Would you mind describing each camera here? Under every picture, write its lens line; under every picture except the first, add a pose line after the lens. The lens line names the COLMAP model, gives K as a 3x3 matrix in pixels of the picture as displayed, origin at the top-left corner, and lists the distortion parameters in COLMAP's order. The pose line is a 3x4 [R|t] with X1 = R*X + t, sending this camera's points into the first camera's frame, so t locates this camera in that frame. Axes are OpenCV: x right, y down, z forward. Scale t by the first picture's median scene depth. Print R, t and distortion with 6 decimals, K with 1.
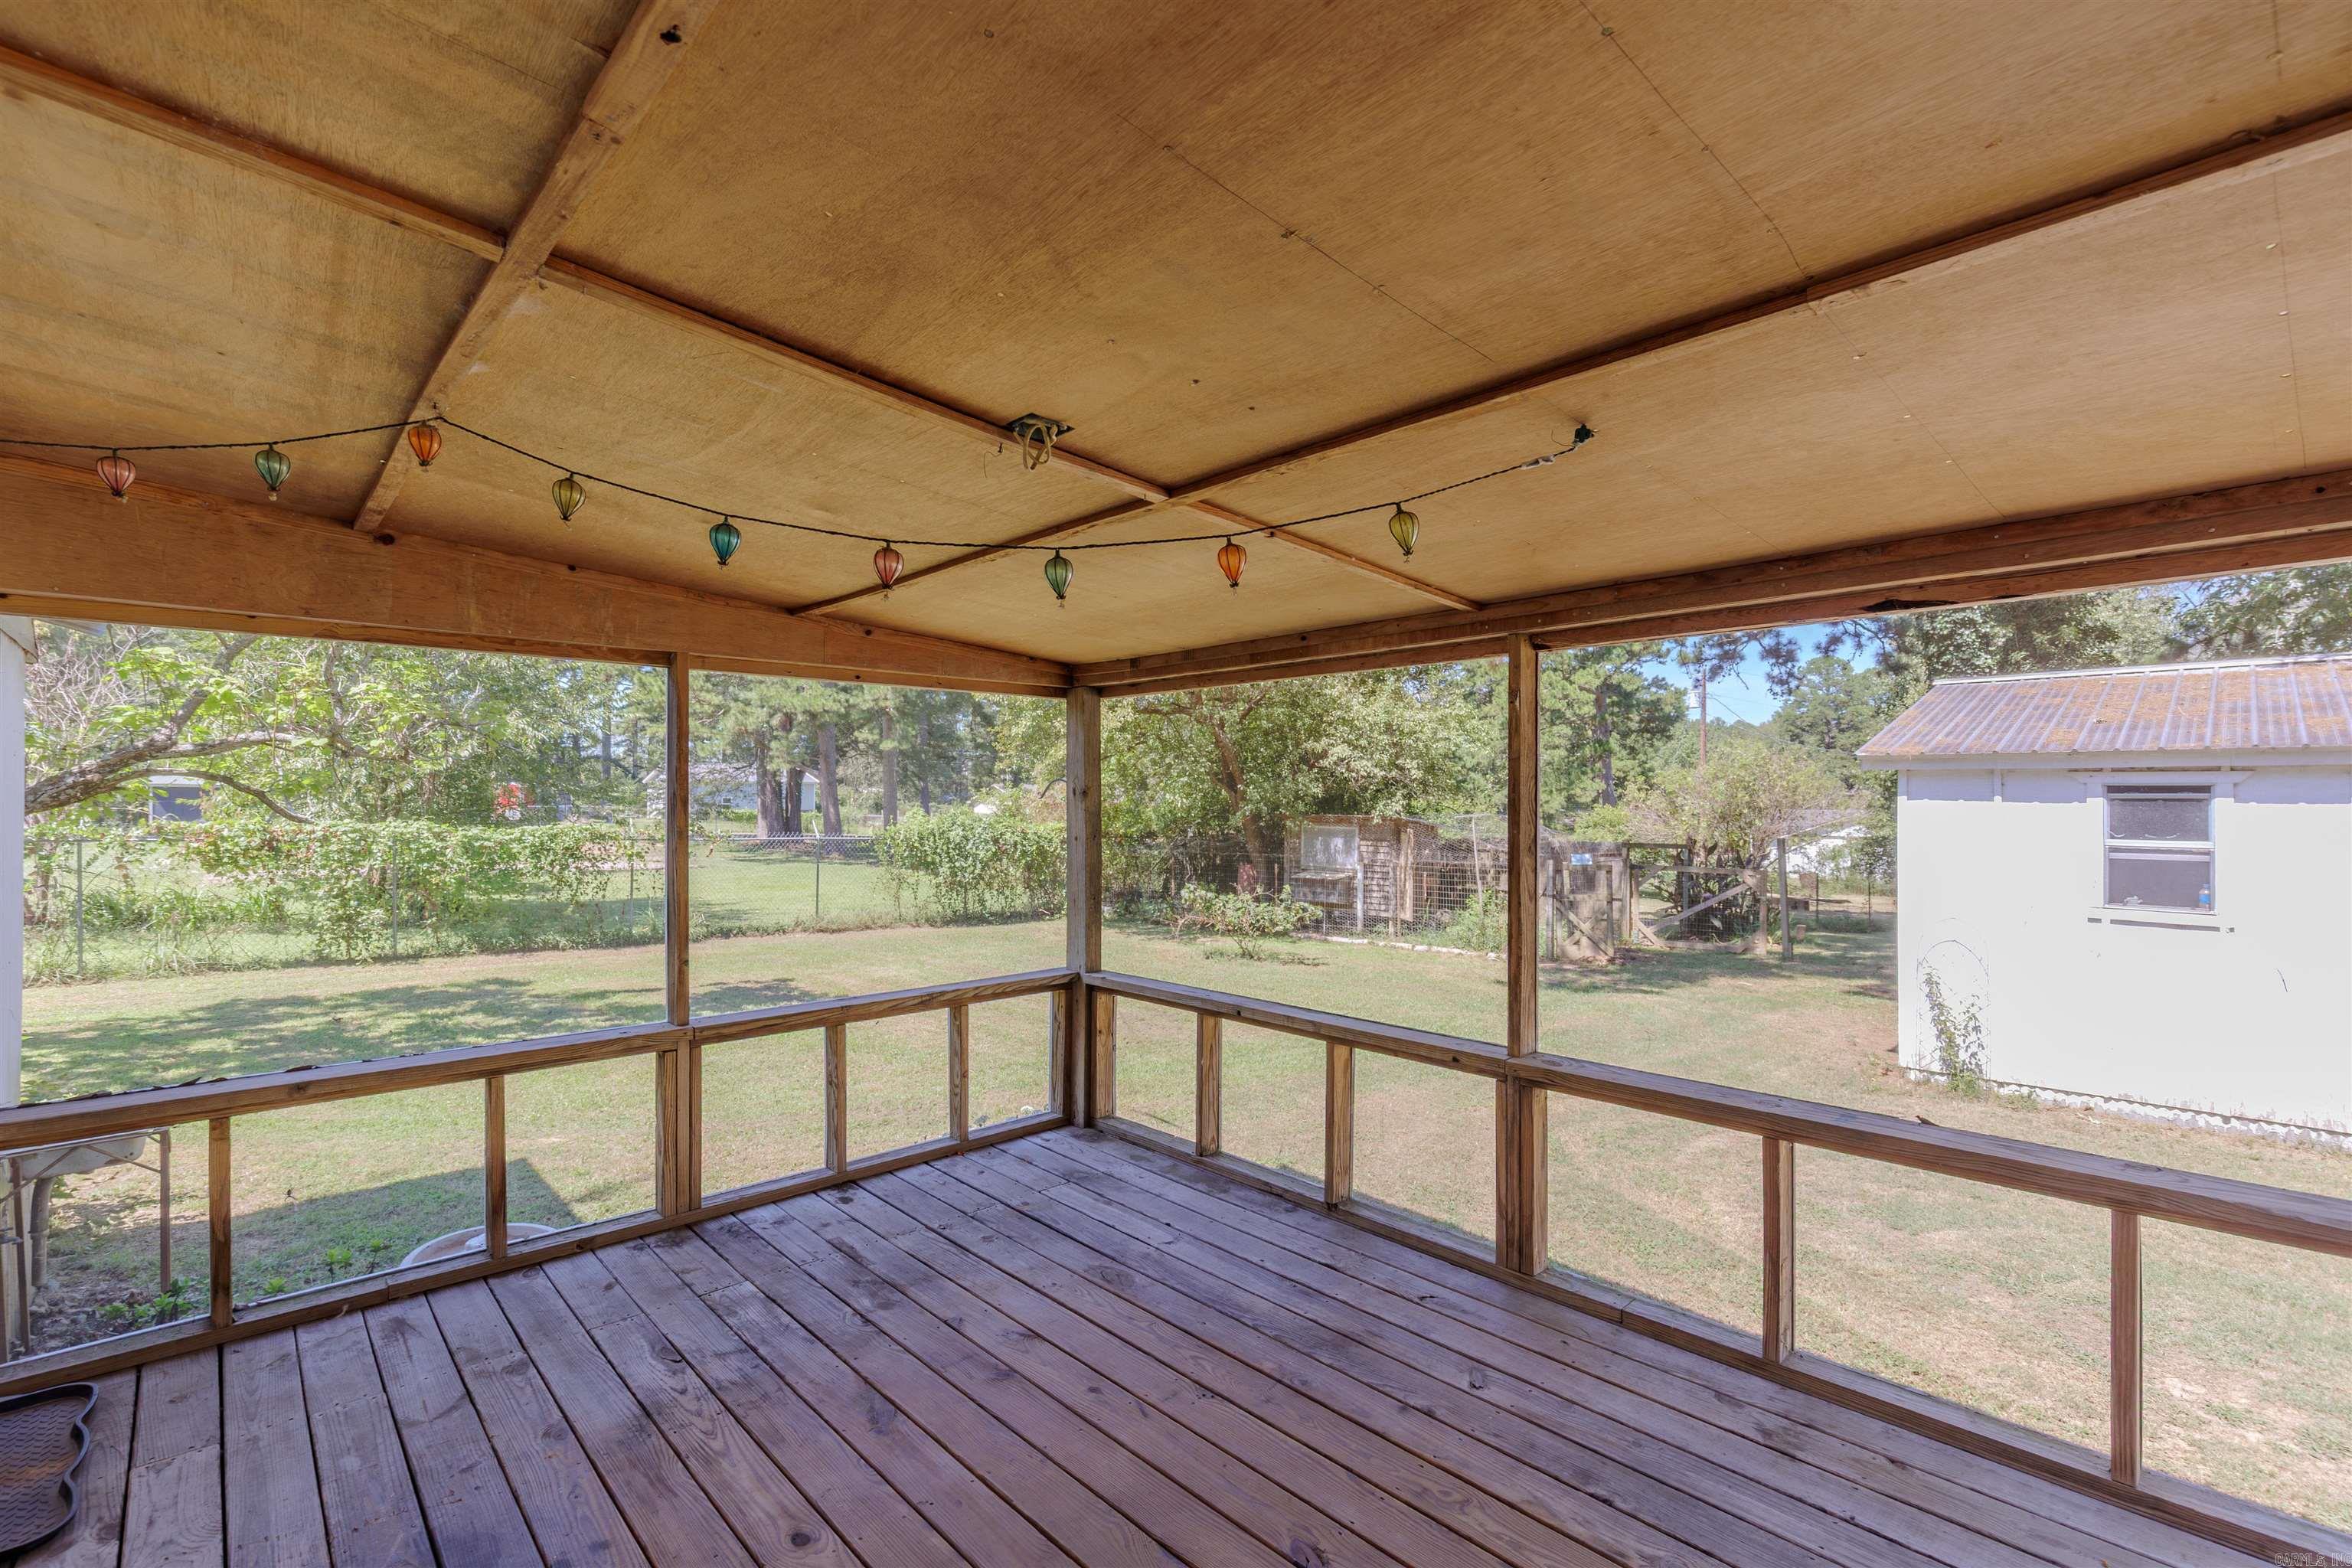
lens RADIAL K [[1058.2, 0, 1169.1], [0, 1058.2, 800.3], [0, 0, 1]] dist [0.009431, -0.000679]
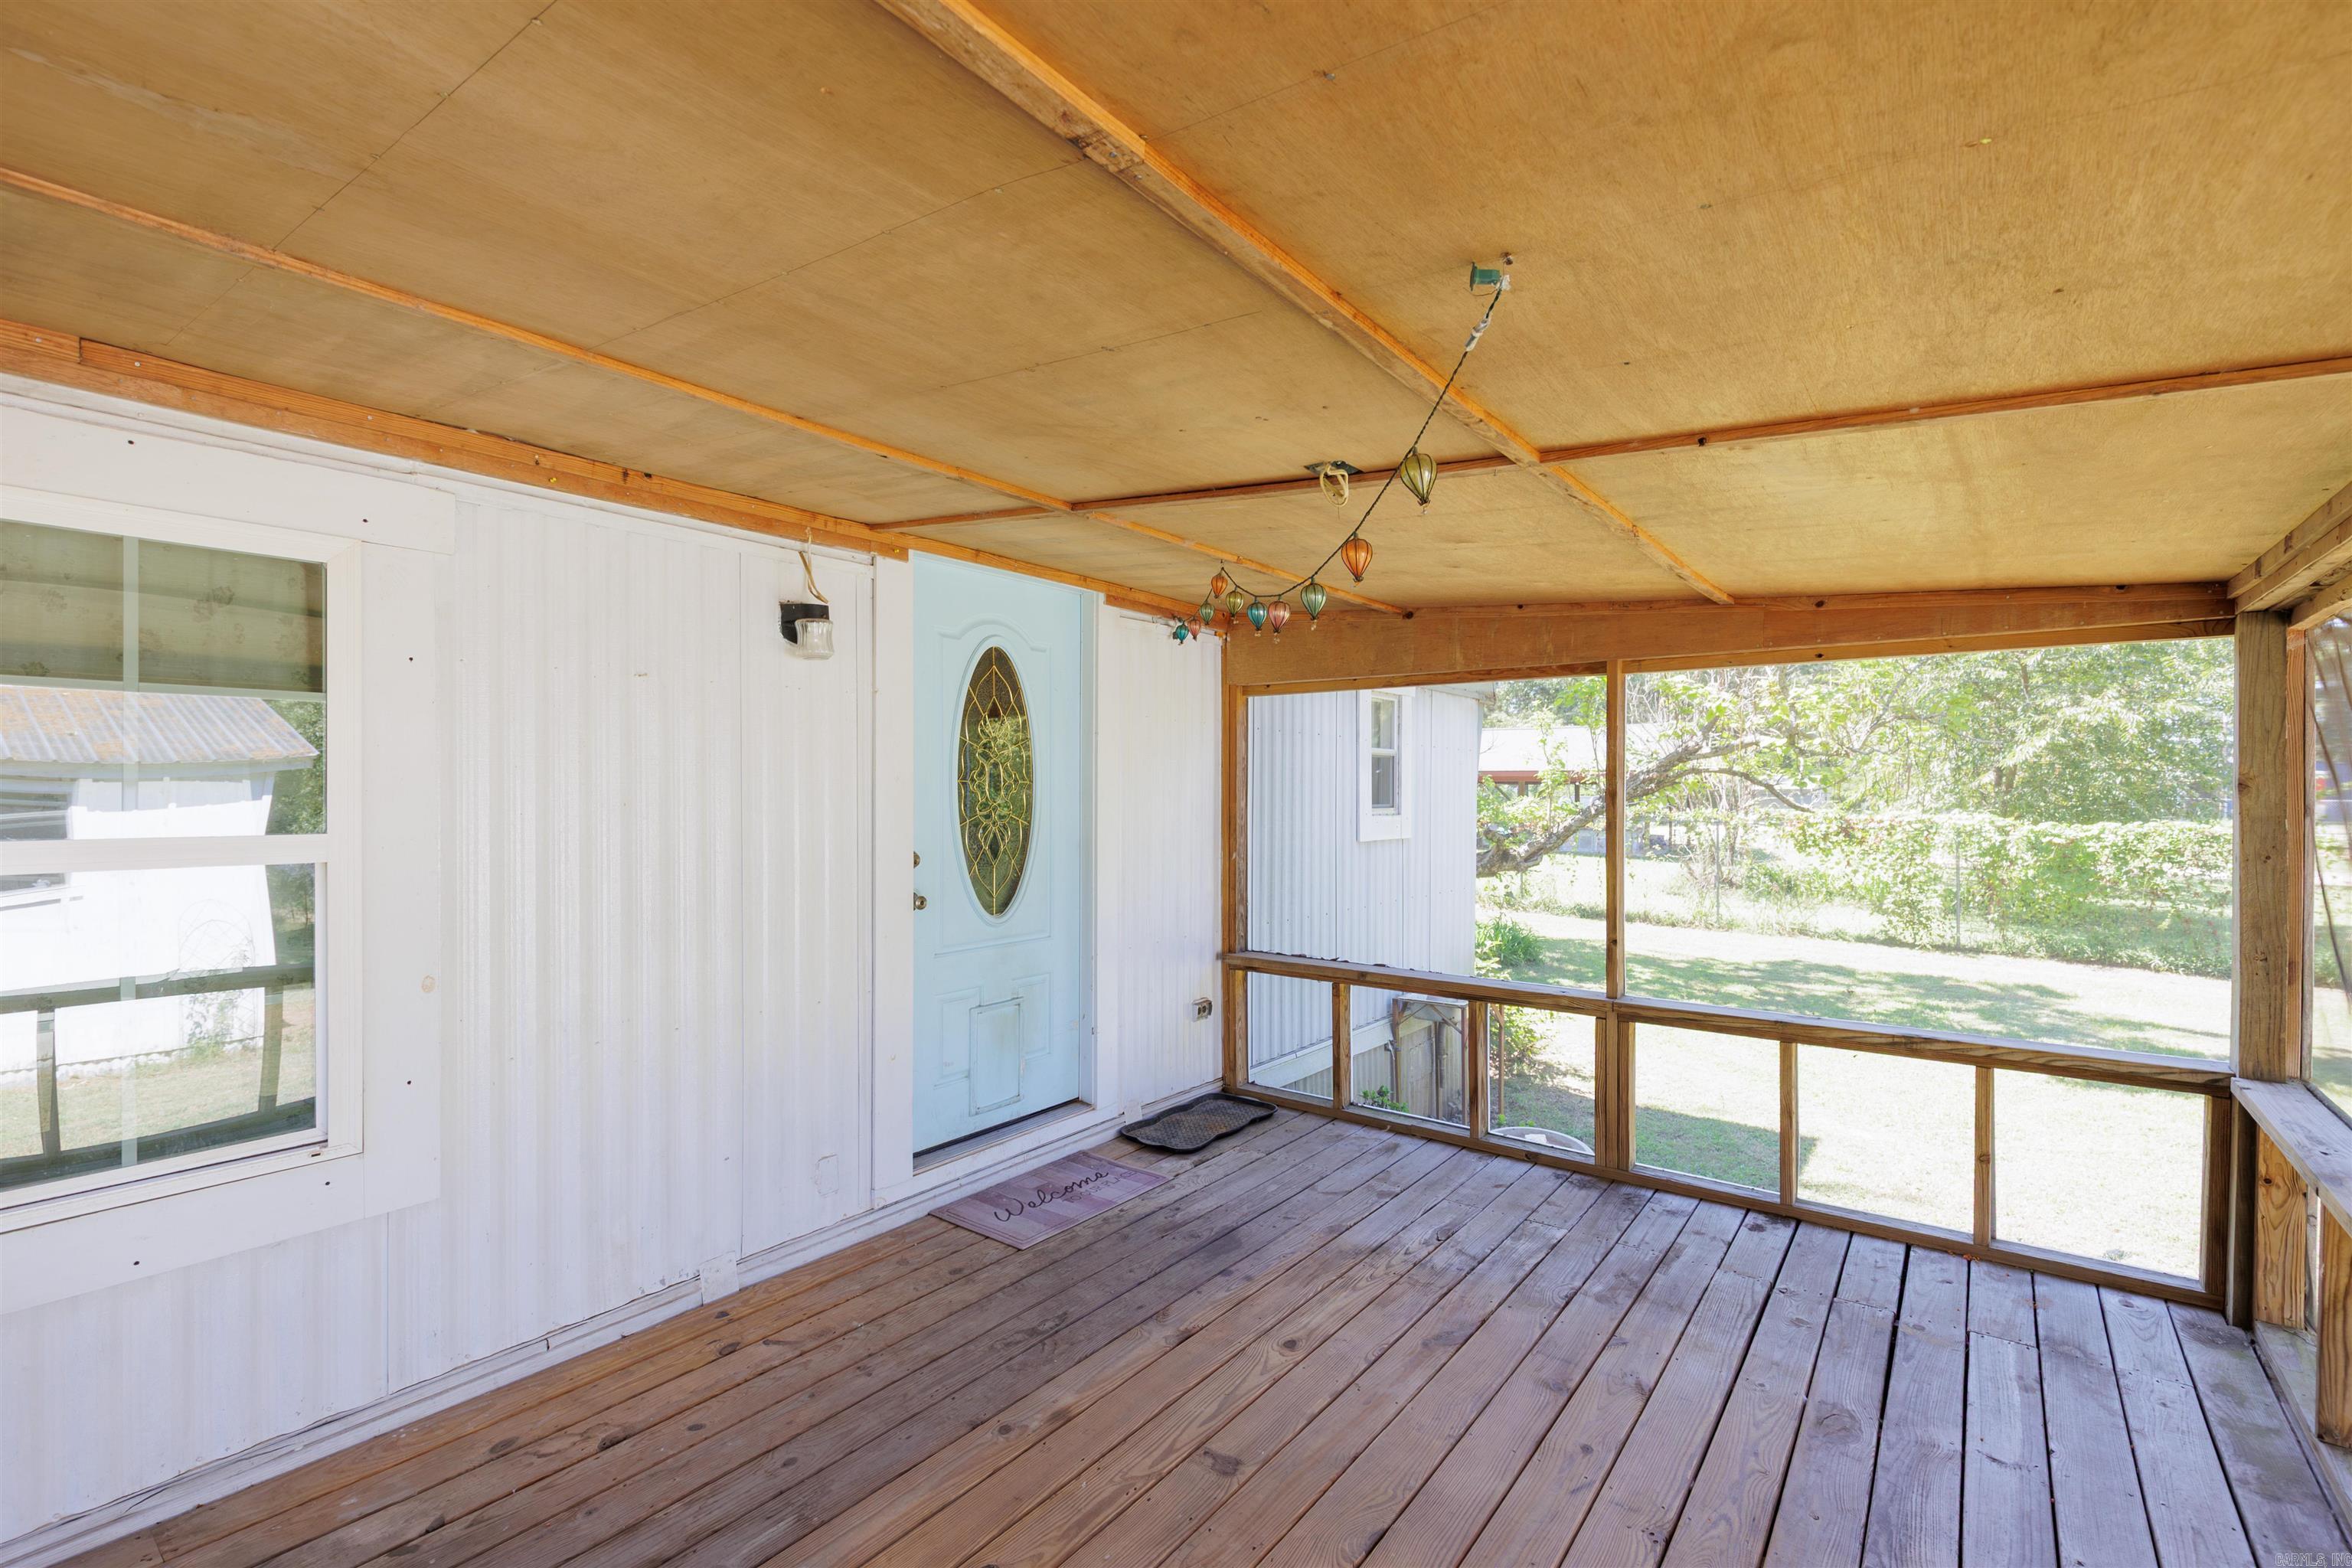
lens RADIAL K [[1058.2, 0, 1173.3], [0, 1058.2, 784.6], [0, 0, 1]] dist [0.009431, -0.000679]
pose [[0.180330, -0.003237, -0.983601, 0.498491], [-0.003656, 0.999985, -0.003961, -0.003353], [0.983599, 0.004310, 0.180316, 0.321041]]
